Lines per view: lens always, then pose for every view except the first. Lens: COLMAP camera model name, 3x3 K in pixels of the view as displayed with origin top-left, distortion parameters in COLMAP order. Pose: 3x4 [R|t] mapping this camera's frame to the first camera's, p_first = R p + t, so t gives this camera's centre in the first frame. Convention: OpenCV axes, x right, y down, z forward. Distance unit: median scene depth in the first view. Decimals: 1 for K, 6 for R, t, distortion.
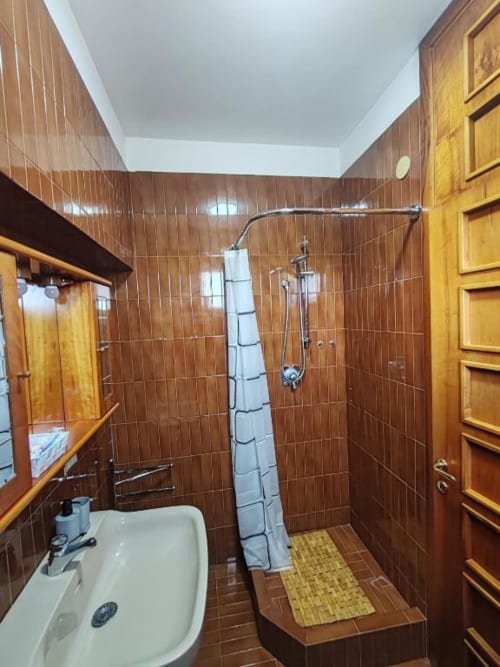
lens RADIAL K [[302.1, 0, 249.1], [0, 302.1, 333.5], [0, 0, 1]] dist [-0.000113, 0.000475]
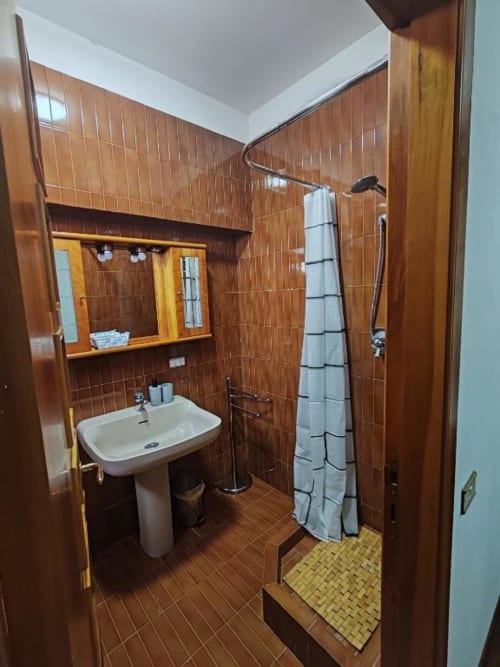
lens RADIAL K [[302.1, 0, 249.6], [0, 302.1, 333.0], [0, 0, 1]] dist [-0.000113, 0.000475]
pose [[0.537383, 0.127441, -0.833653, 0.662350], [-0.021539, 0.990268, 0.137498, 0.021618], [0.843063, -0.055933, 0.534898, 0.329953]]
